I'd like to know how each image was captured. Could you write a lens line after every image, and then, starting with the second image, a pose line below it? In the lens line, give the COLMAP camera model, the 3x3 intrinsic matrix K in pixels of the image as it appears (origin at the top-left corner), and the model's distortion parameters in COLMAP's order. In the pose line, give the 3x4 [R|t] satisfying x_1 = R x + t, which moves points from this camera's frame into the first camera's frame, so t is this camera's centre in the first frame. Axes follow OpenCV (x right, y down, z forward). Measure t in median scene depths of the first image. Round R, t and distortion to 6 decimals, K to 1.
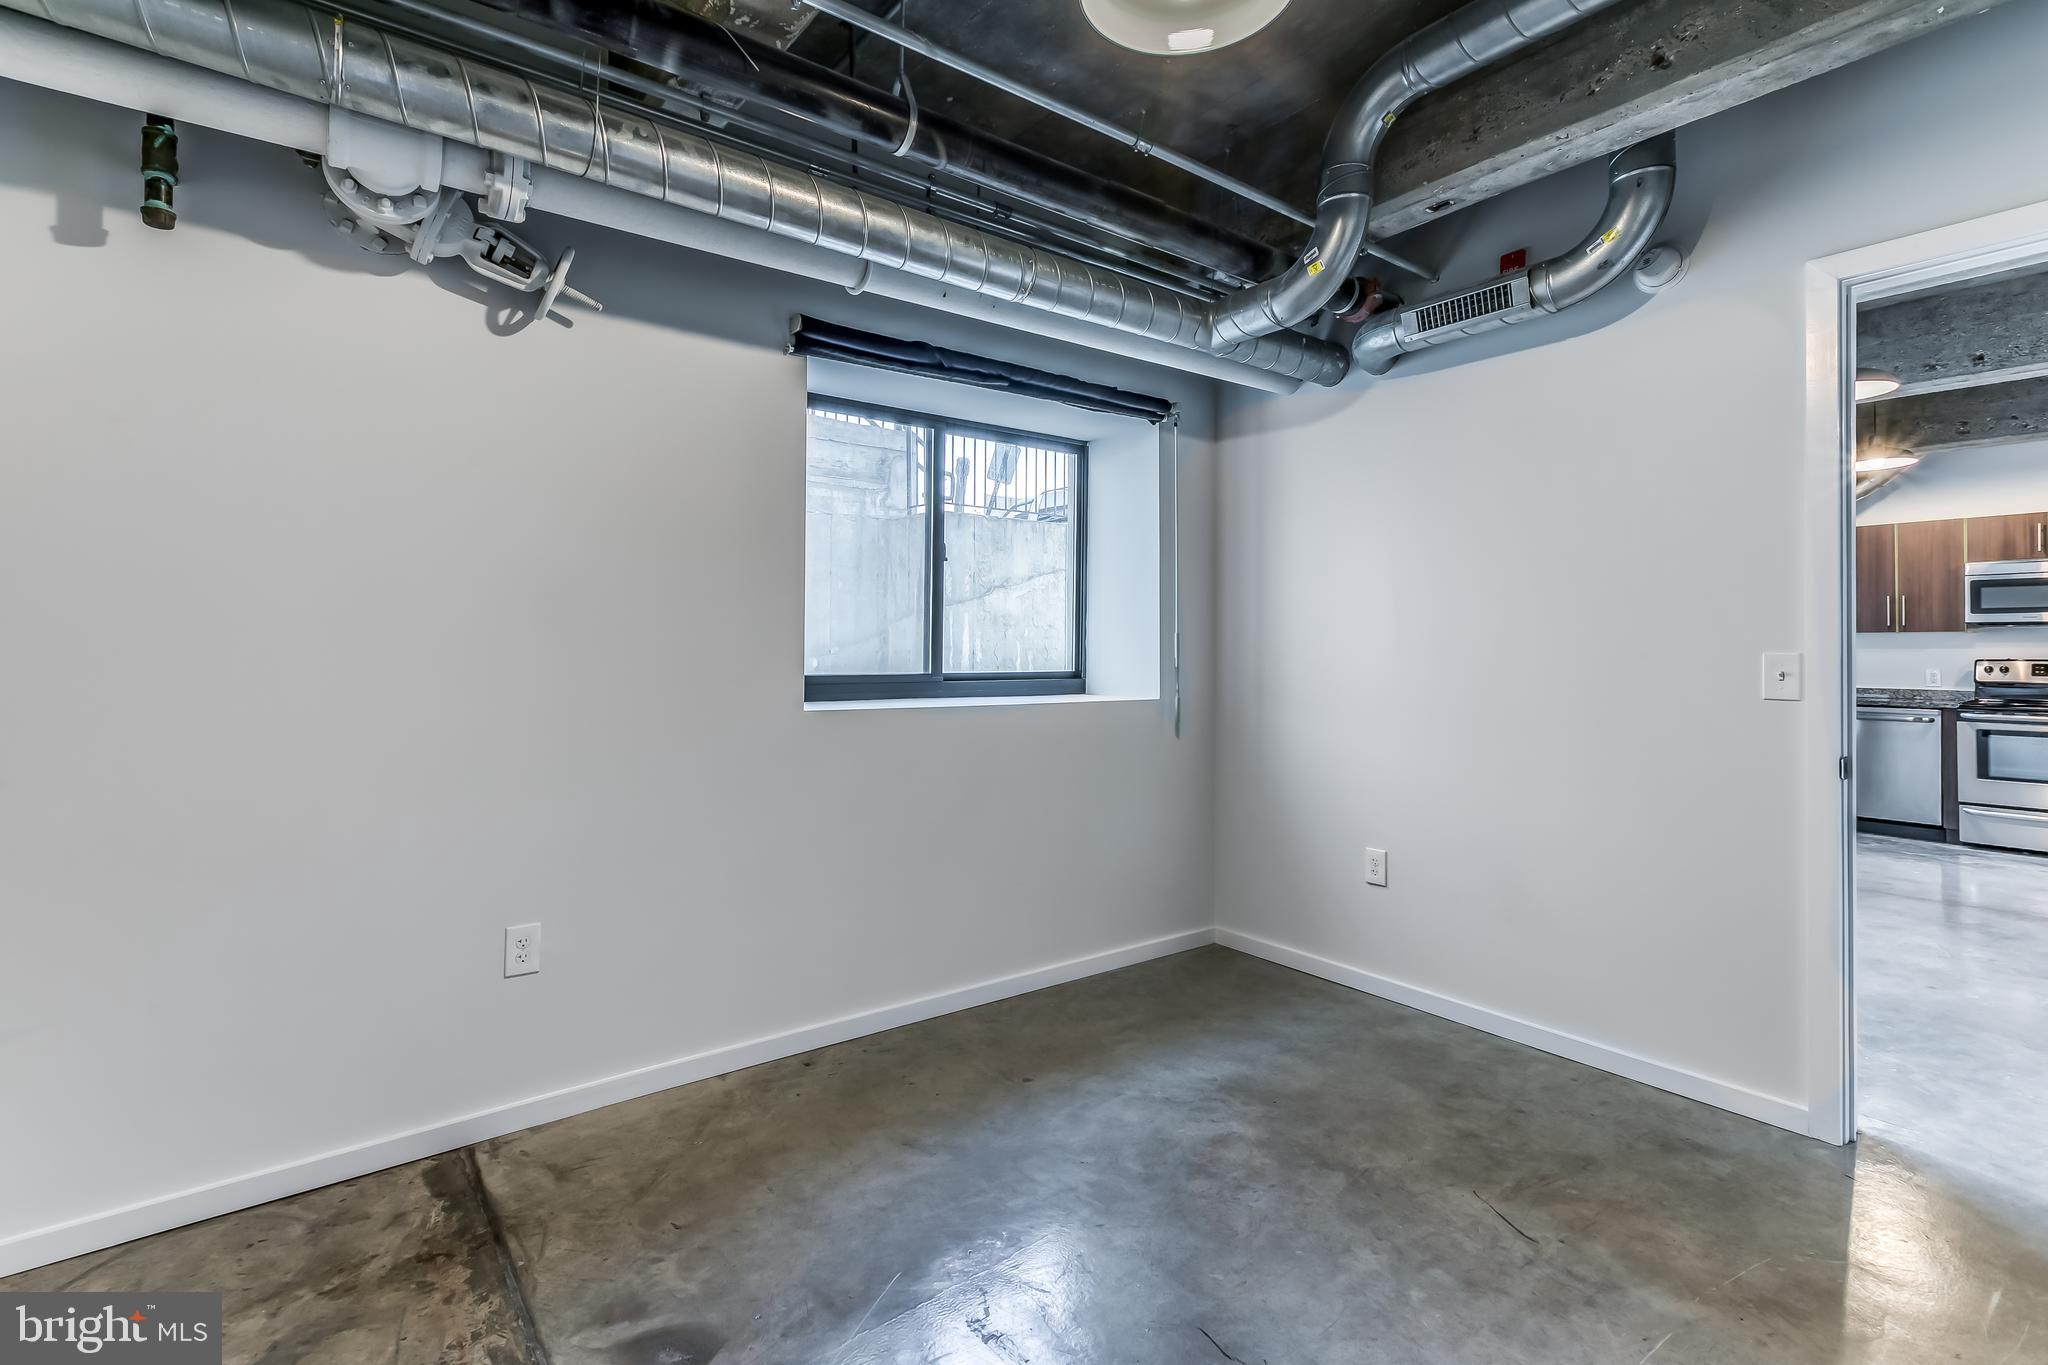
lens RADIAL K [[960.9, 0, 1016.1], [0, 960.9, 635.2], [0, 0, 1]] dist [0.001994, -0.000514]
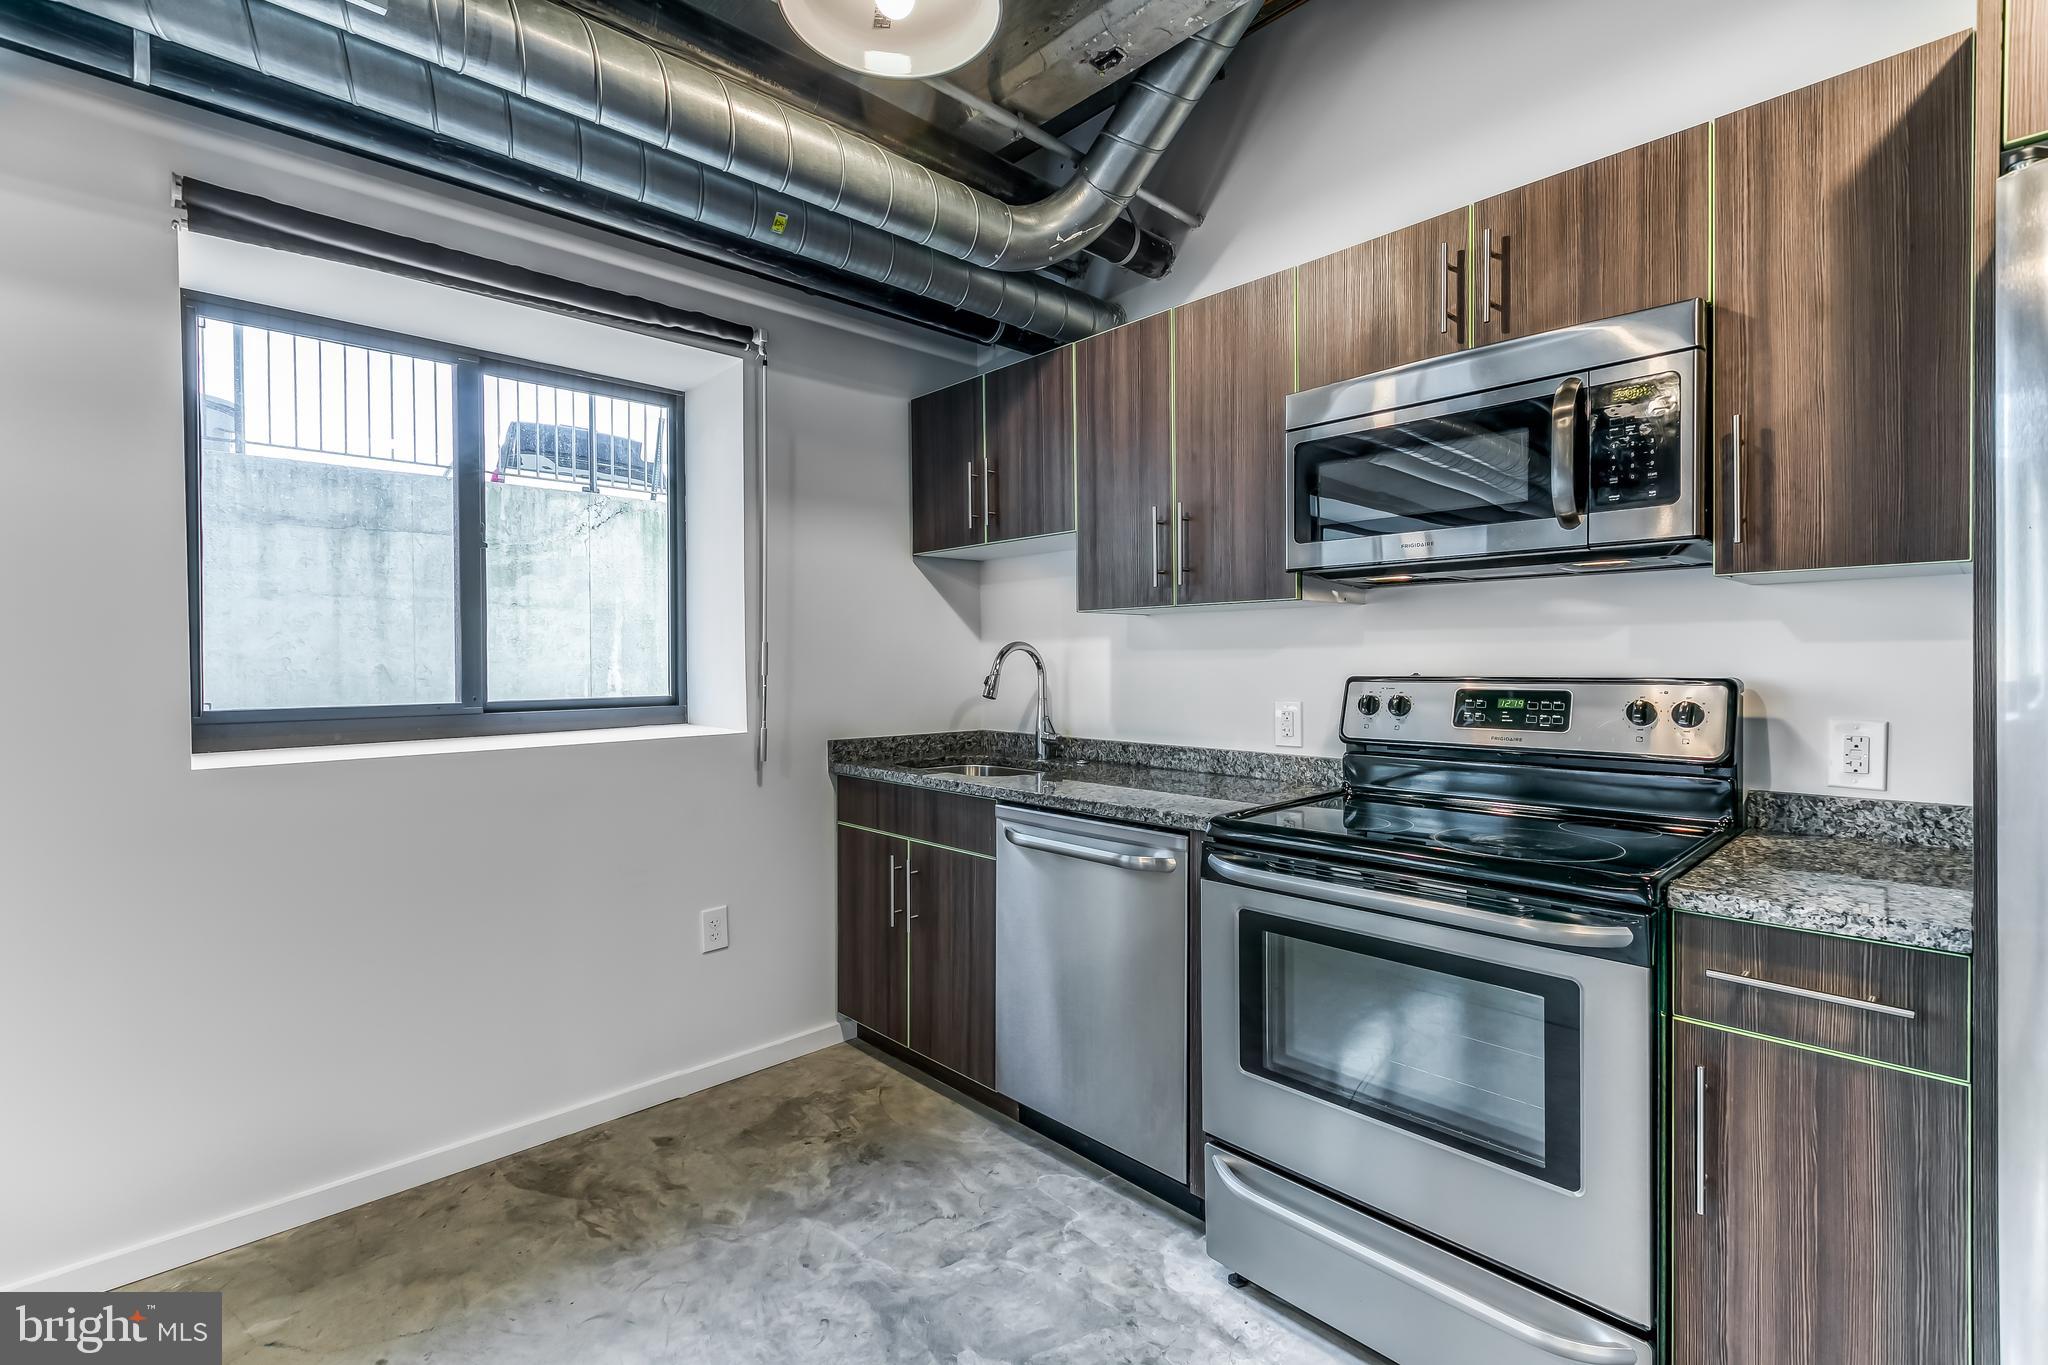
lens RADIAL K [[917.1, 0, 1013.5], [0, 917.1, 667.7], [0, 0, 1]] dist [0.009671, -0.003313]
pose [[0.994666, -0.015323, 0.102006, 0.853827], [0.012518, 0.999527, 0.028087, 0.010866], [-0.102388, -0.026660, 0.994387, 0.683050]]
